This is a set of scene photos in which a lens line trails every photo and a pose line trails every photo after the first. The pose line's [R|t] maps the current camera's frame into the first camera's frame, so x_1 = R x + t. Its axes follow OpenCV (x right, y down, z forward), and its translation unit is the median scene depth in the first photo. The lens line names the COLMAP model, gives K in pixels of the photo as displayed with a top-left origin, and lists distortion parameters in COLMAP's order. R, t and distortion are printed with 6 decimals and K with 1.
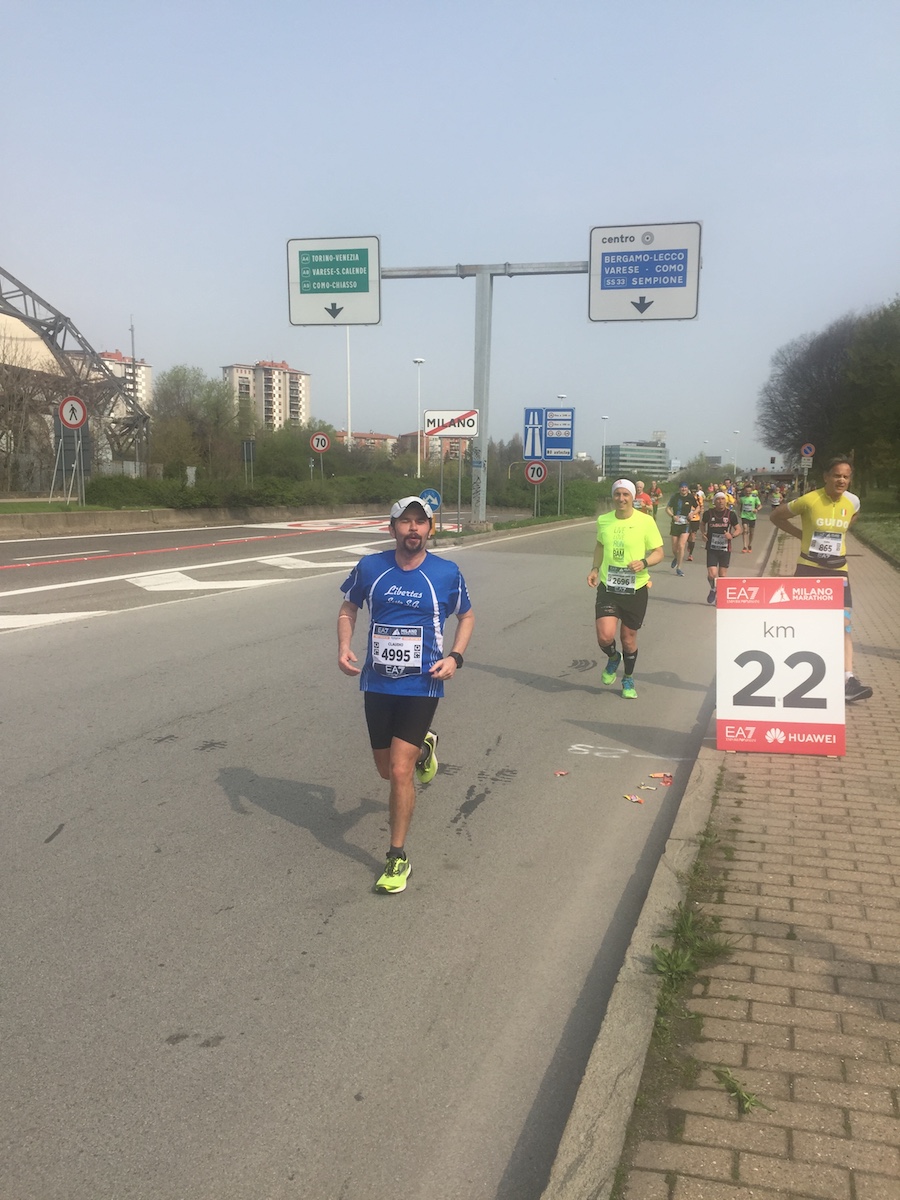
lens RADIAL K [[1034.7, 0, 434.3], [0, 1034.7, 672.3], [0, 0, 1]] dist [0.022195, 0.003928]
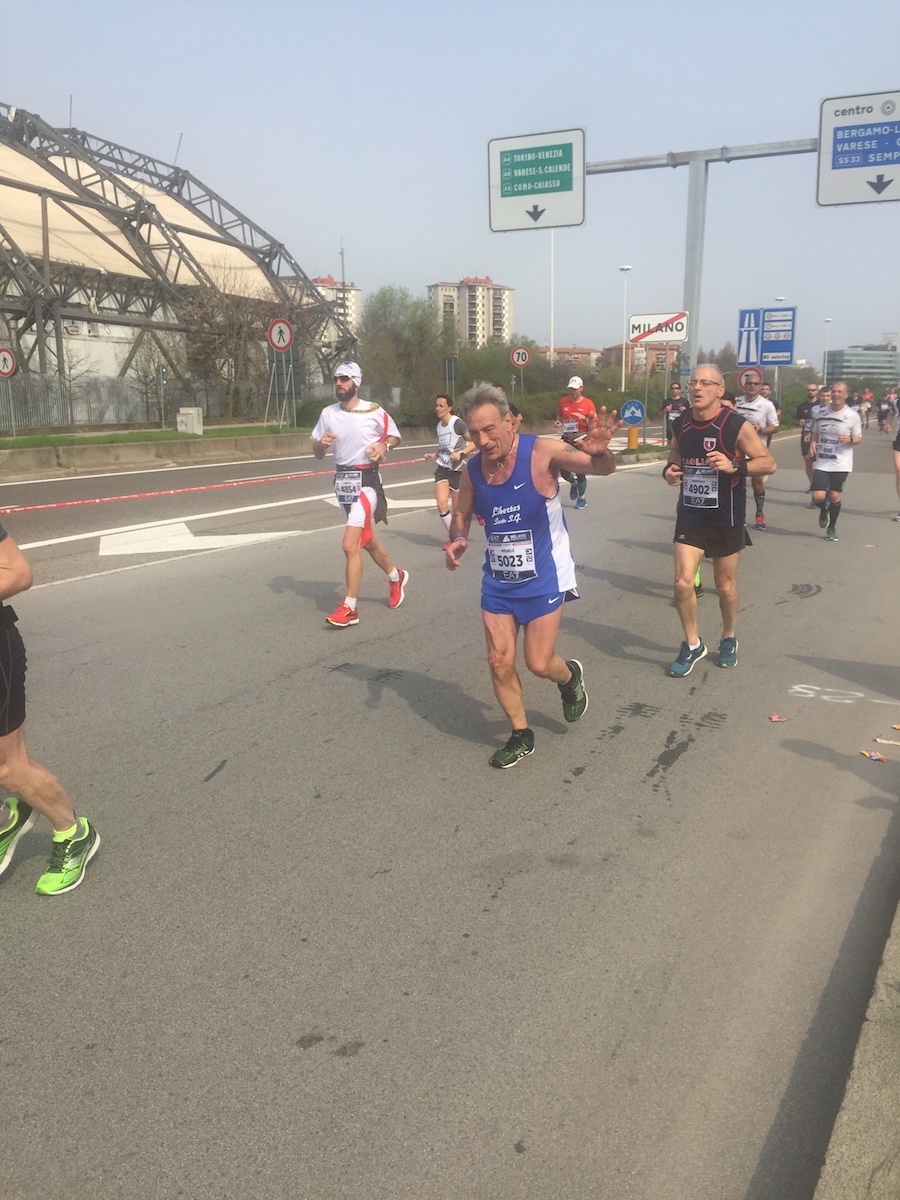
lens RADIAL K [[969.7, 0, 431.1], [0, 969.7, 695.2], [0, 0, 1]] dist [0.049142, -0.095652]
pose [[0.979611, 0.029416, -0.198740, -0.000220], [-0.007583, 0.993932, 0.109738, -0.002721], [0.200762, -0.105994, 0.973889, 0.048972]]
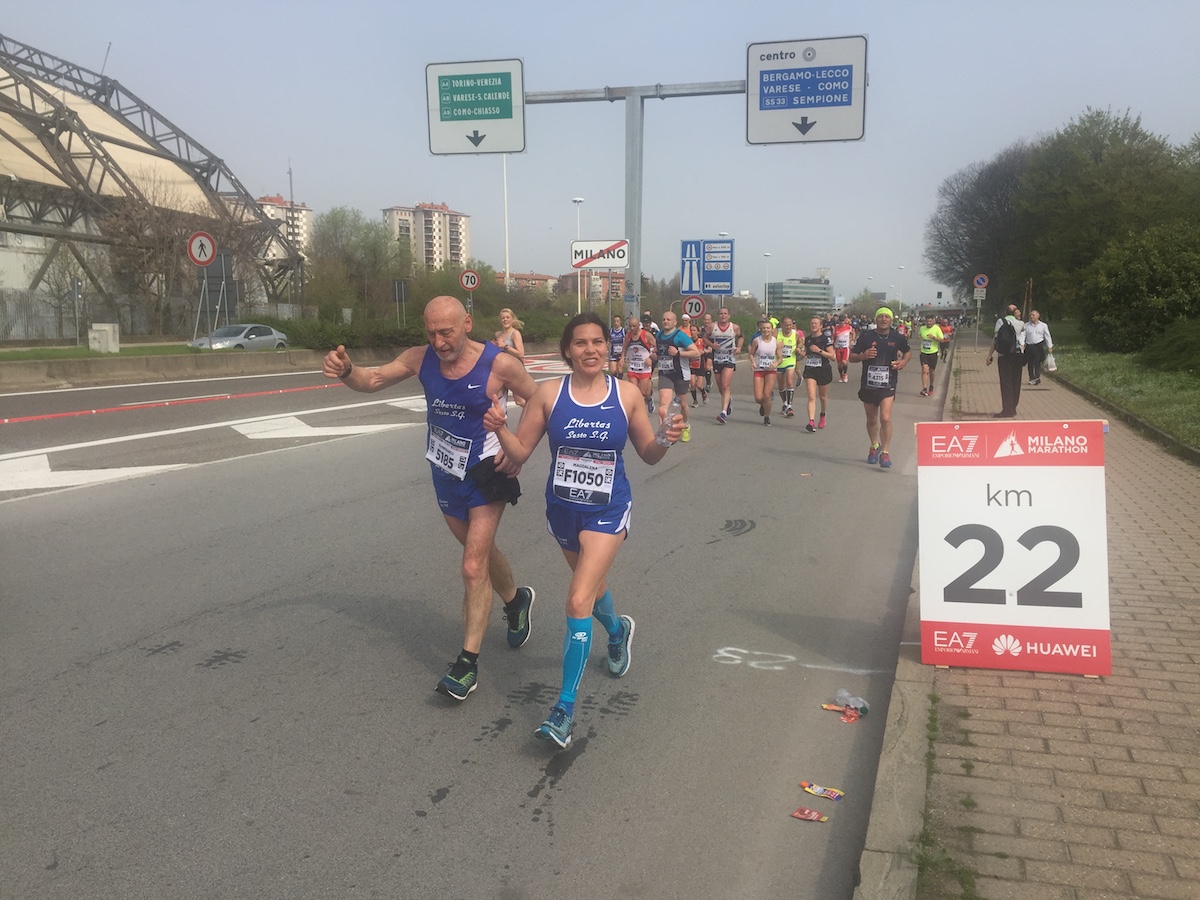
lens RADIAL K [[980.5, 0, 591.9], [0, 980.5, 470.9], [0, 0, 1]] dist [0.084088, -0.108174]
pose [[0.999786, -0.009888, -0.018177, 0.019652], [0.009228, 0.999307, -0.036057, -0.011219], [0.018521, 0.035882, 0.999184, 0.101633]]
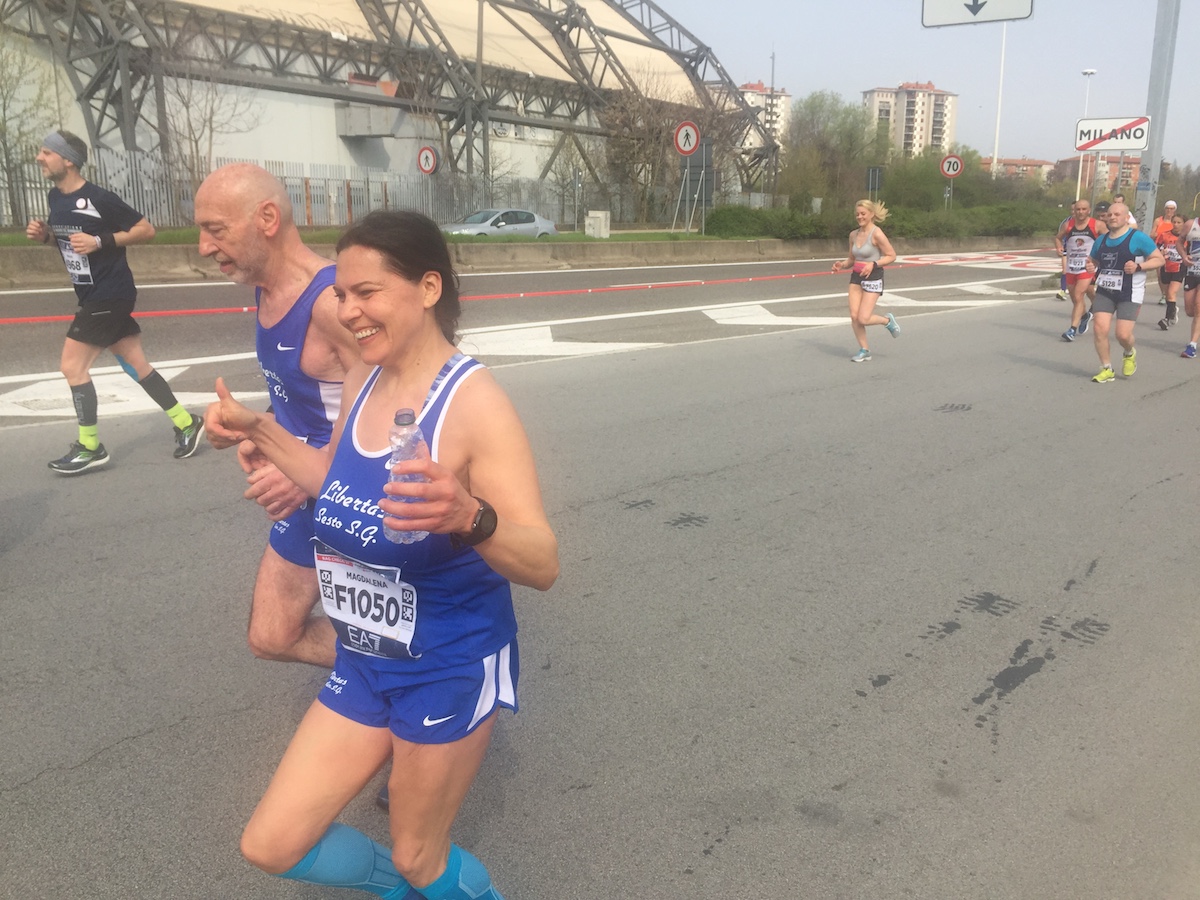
lens RADIAL K [[997.7, 0, 610.7], [0, 997.7, 448.6], [0, 0, 1]] dist [0.080908, -0.111807]
pose [[0.901271, 0.103946, -0.420603, 0.016595], [-0.086163, 0.994404, 0.061123, -0.008571], [0.424603, -0.018848, 0.905184, 0.090844]]
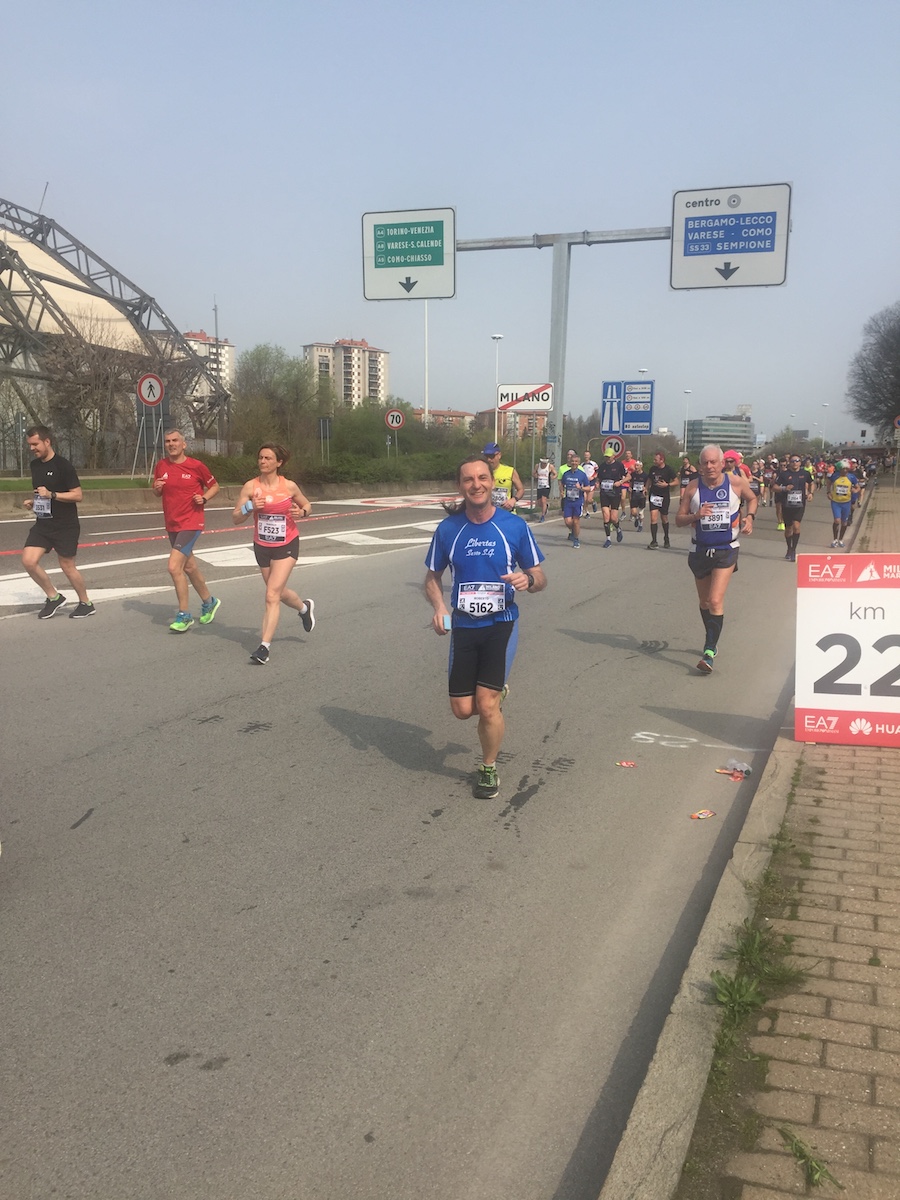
lens RADIAL K [[1018.5, 0, 433.2], [0, 1018.5, 651.8], [0, 0, 1]] dist [0.080510, -0.087099]
pose [[0.996775, 0.010924, -0.079503, 0.007810], [-0.010663, 0.999936, 0.003712, -0.001590], [0.079539, -0.002852, 0.996828, 0.021140]]
